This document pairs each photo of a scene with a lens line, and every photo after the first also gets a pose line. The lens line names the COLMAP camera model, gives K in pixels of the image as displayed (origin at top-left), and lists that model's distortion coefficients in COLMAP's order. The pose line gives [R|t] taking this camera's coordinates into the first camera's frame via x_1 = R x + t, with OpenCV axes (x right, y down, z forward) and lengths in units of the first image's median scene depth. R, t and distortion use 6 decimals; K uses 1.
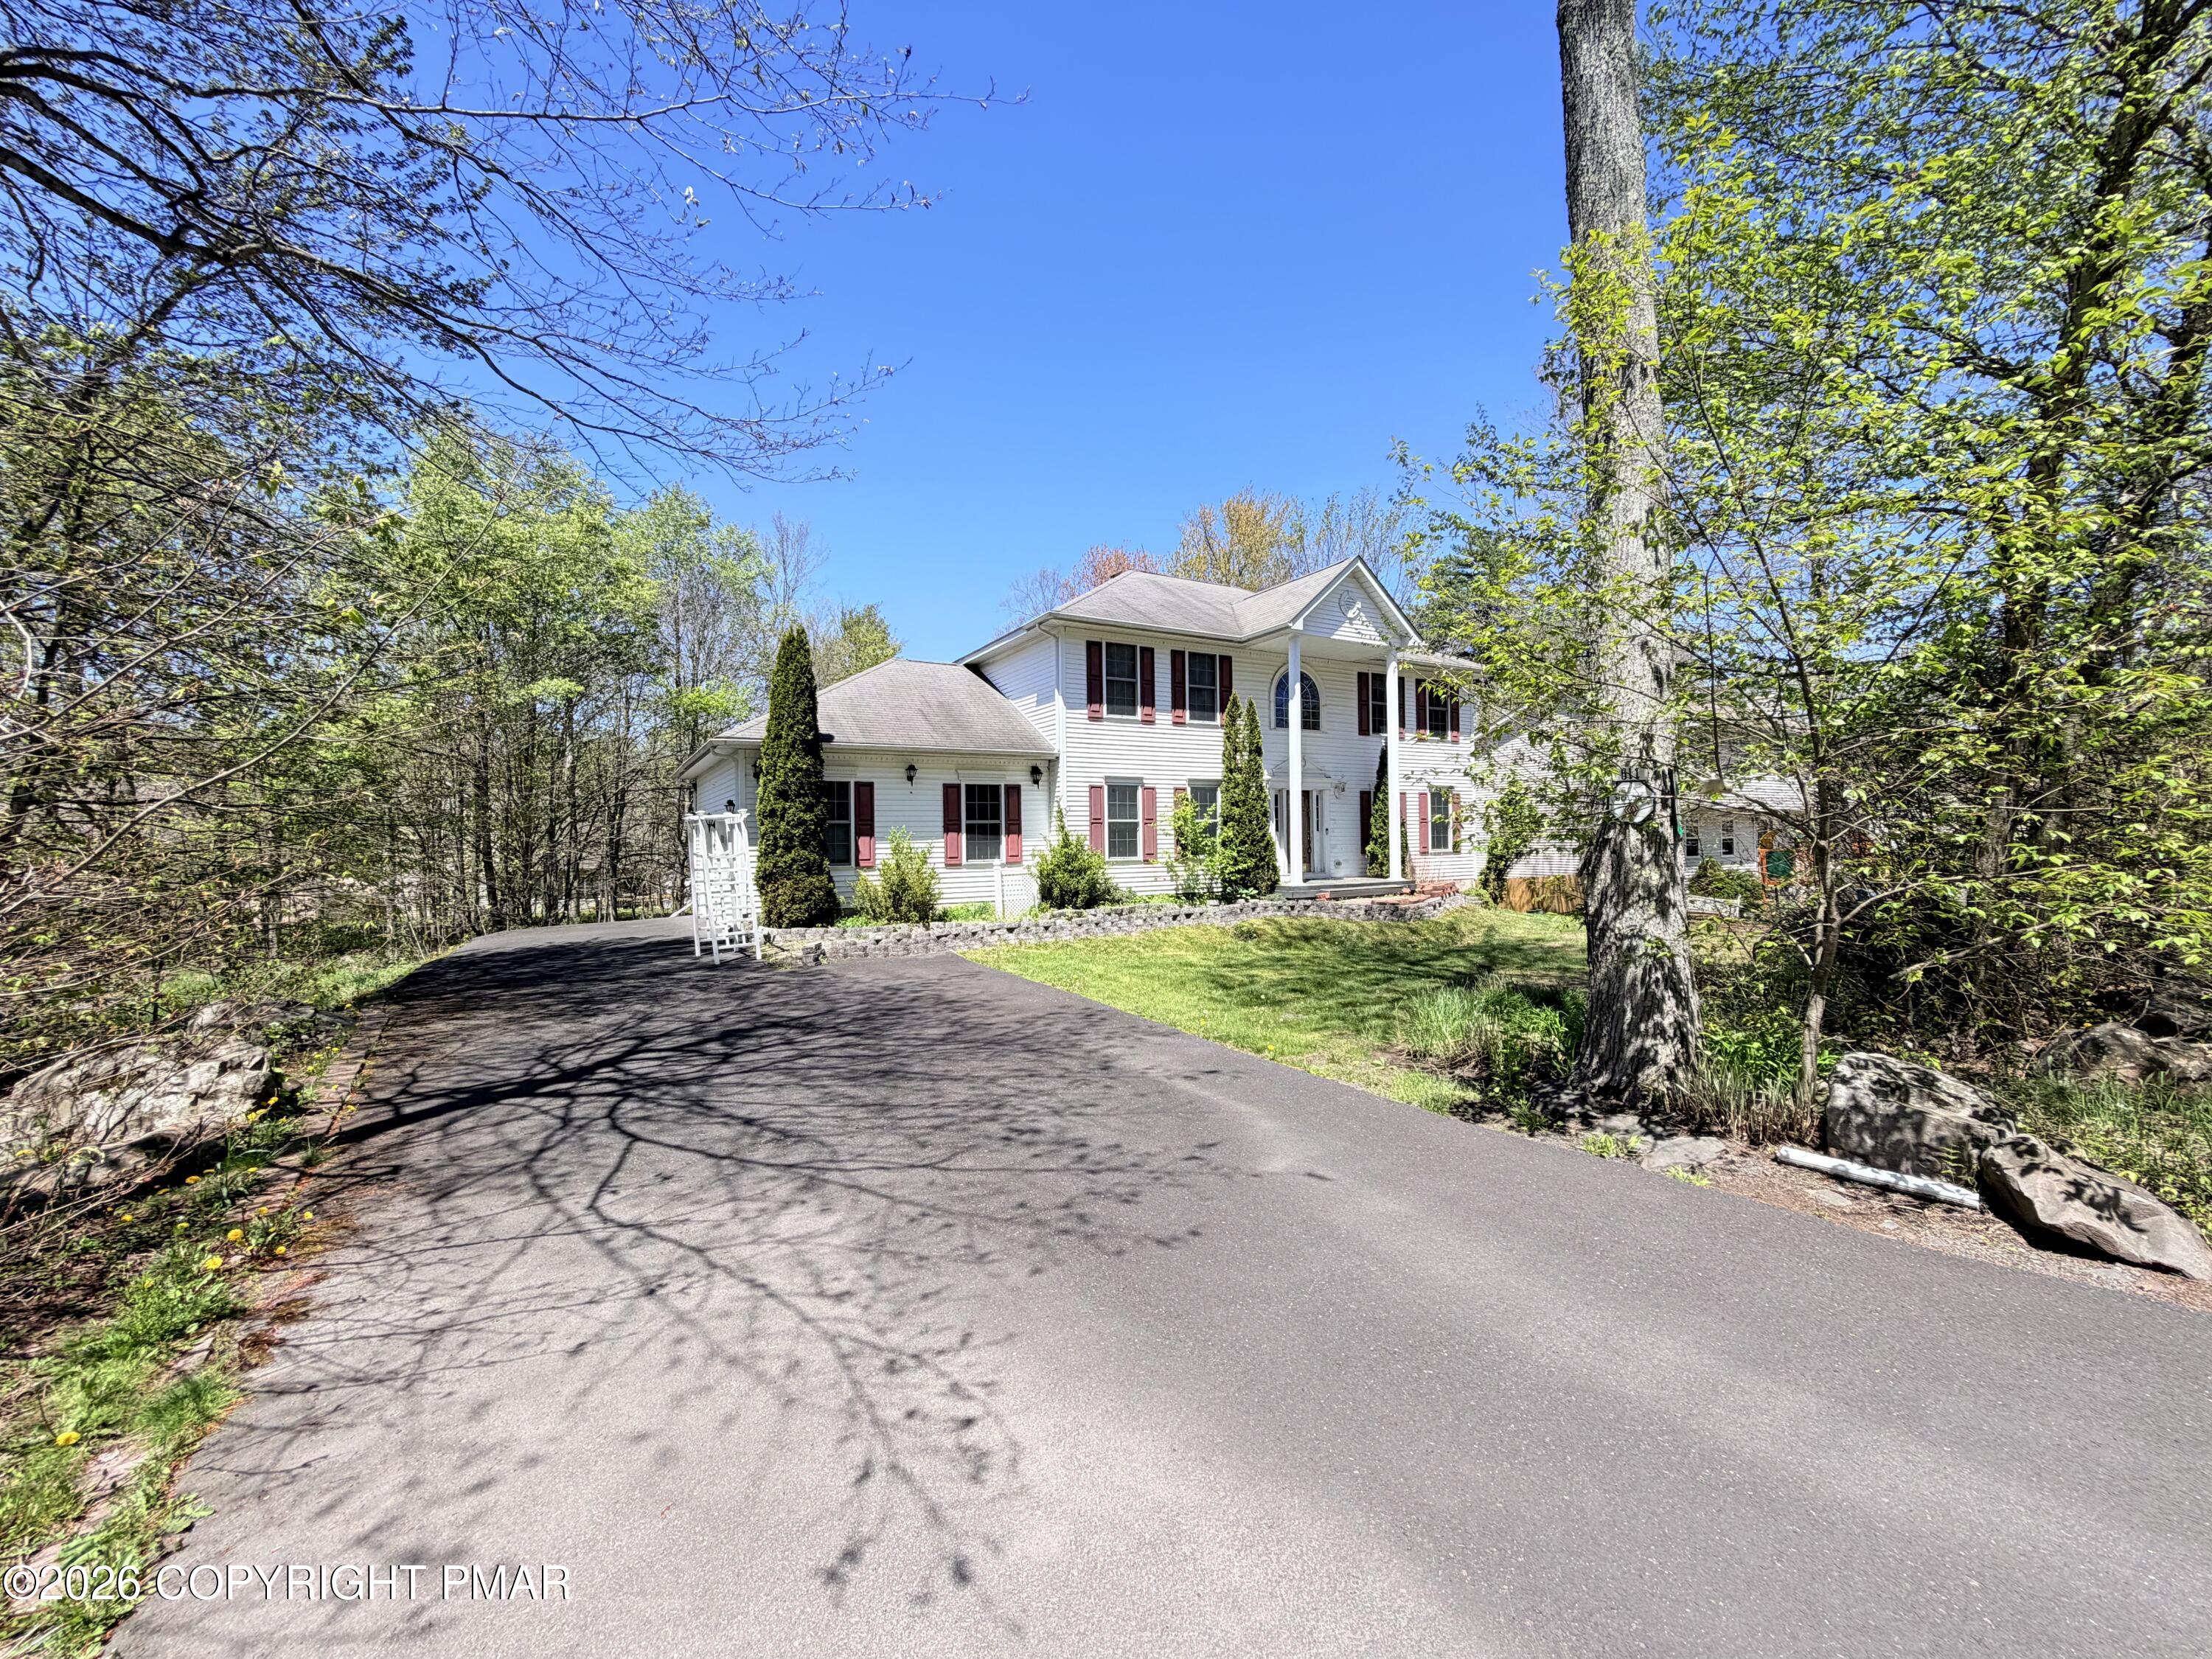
lens RADIAL K [[874.7, 0, 1096.3], [0, 874.7, 820.0], [0, 0, 1]] dist [-0.001639, -0.000105]
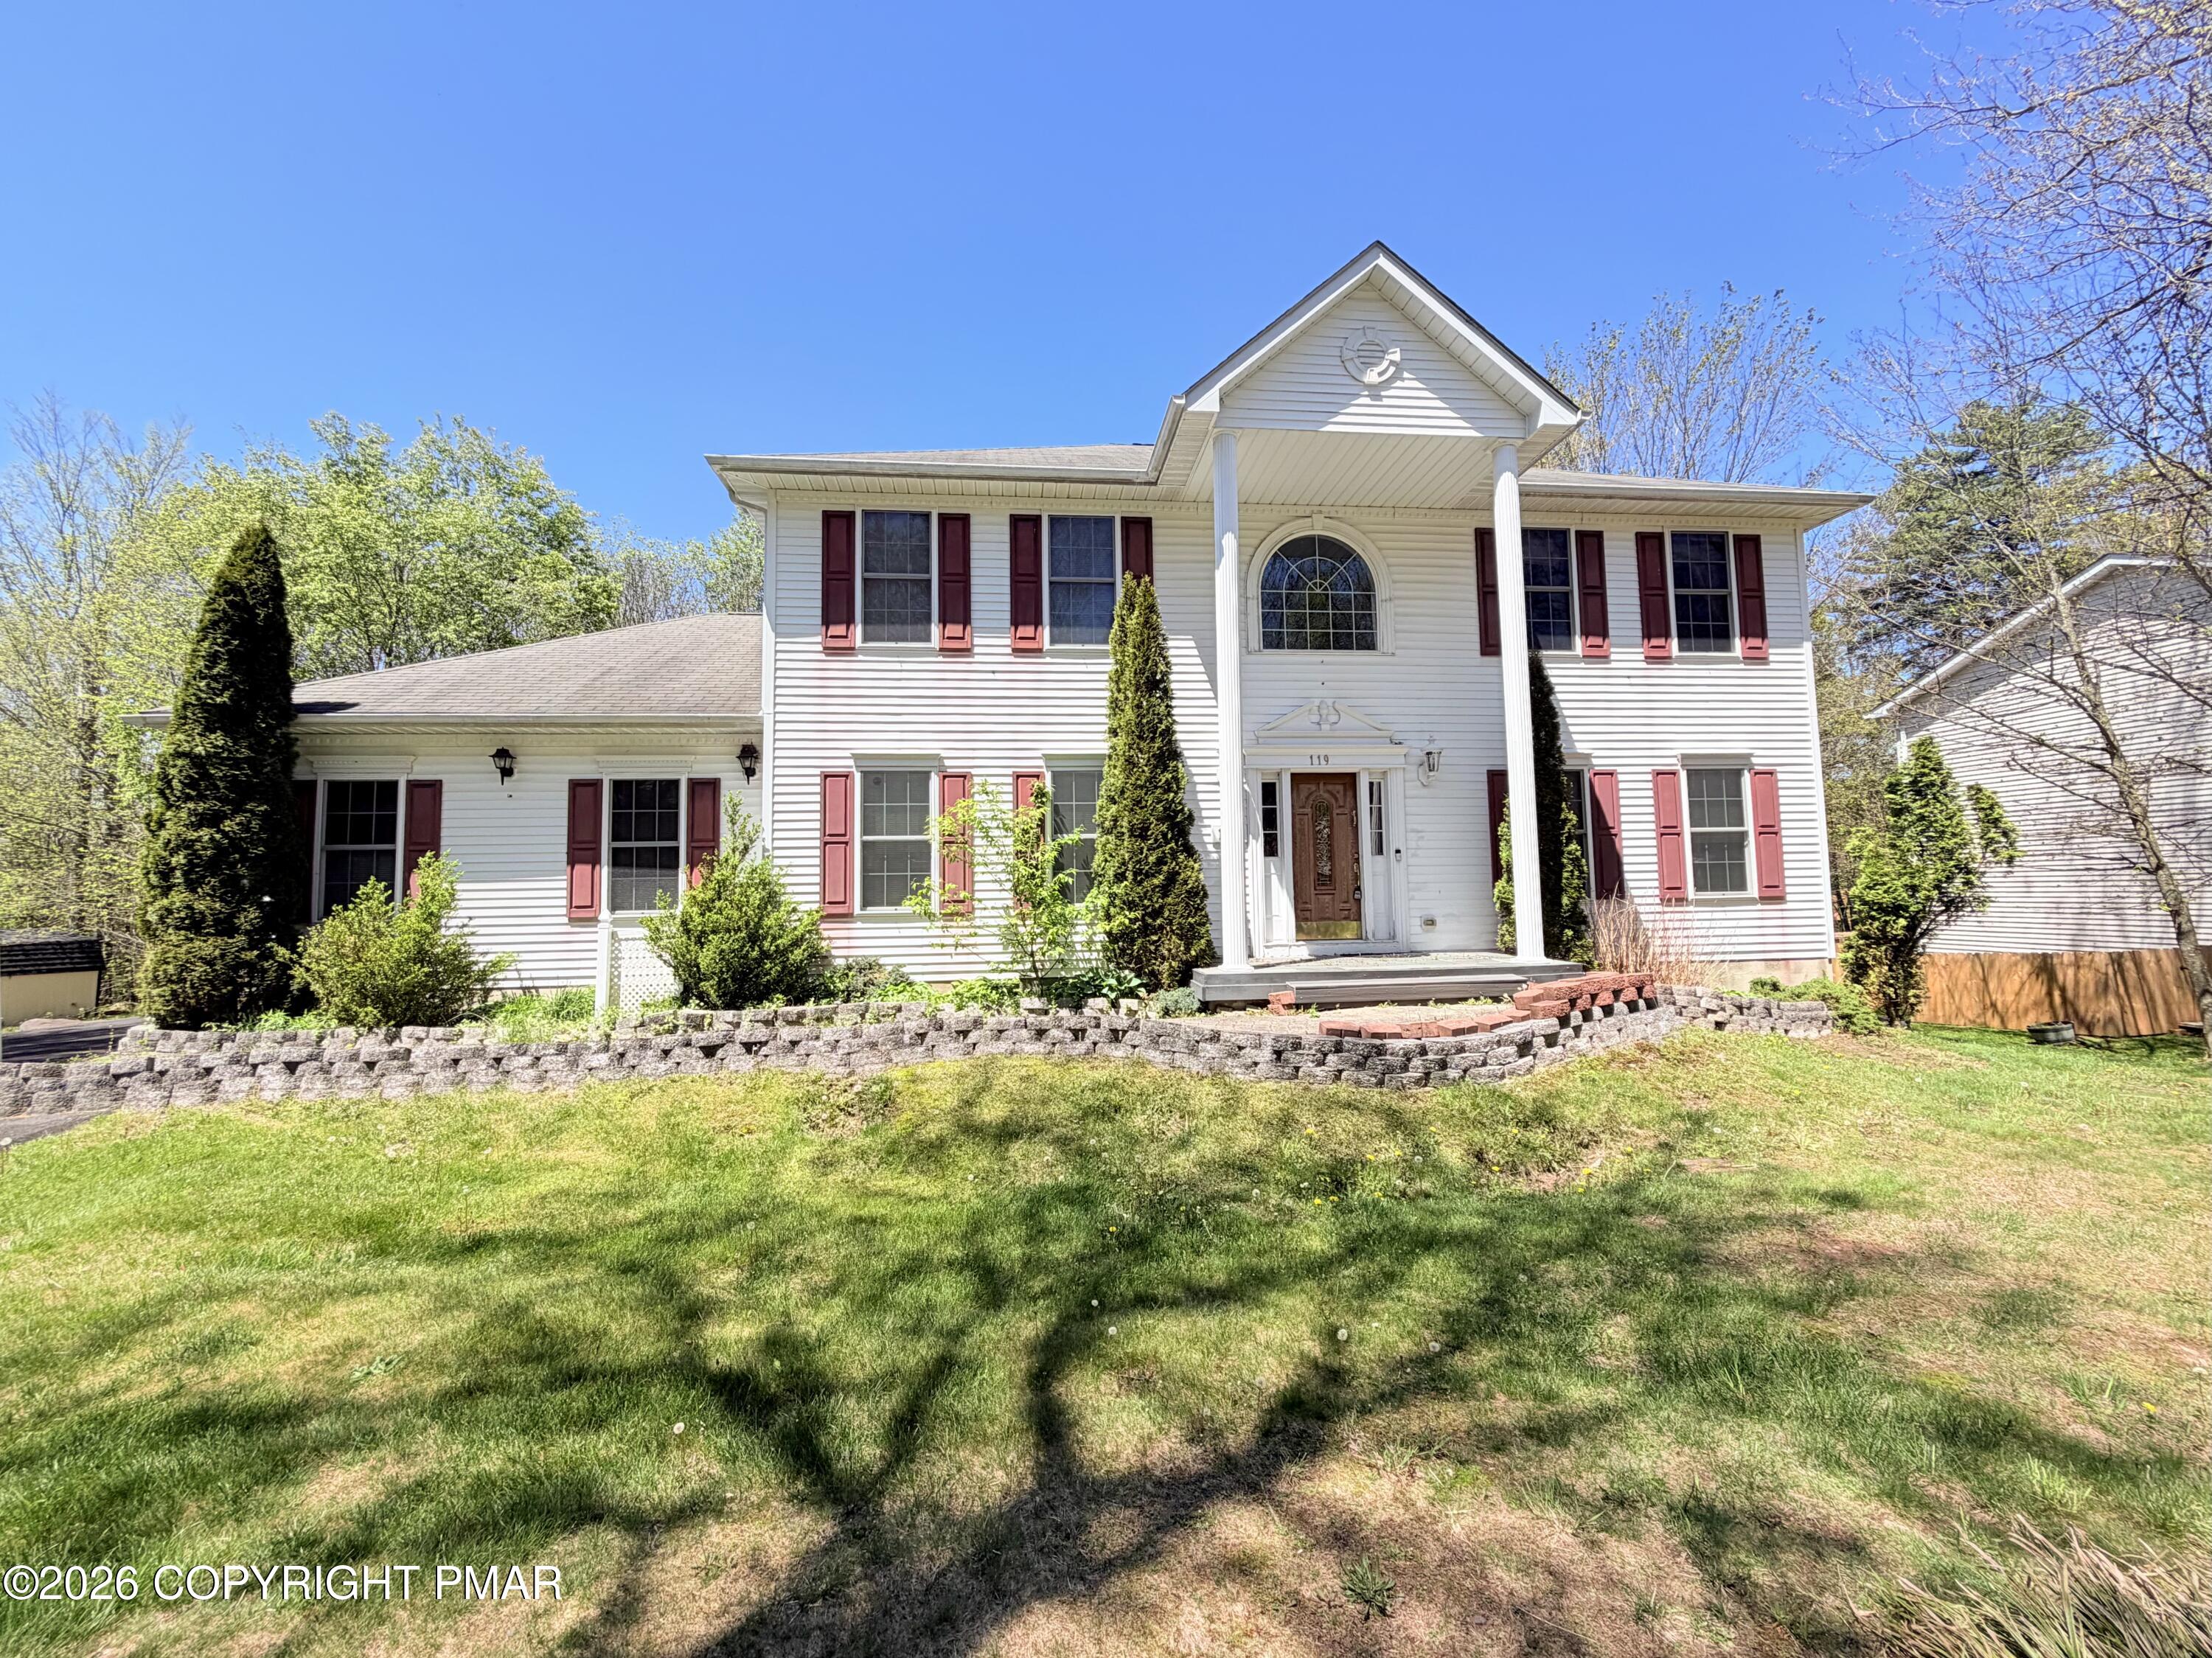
lens RADIAL K [[896.4, 0, 1094.9], [0, 896.4, 820.4], [0, 0, 1]] dist [-0.000797, -0.000148]
pose [[0.914781, -0.035317, -0.402404, 0.392126], [0.013895, 0.998332, -0.056031, 0.024407], [0.403711, 0.045665, 0.913746, 0.605070]]
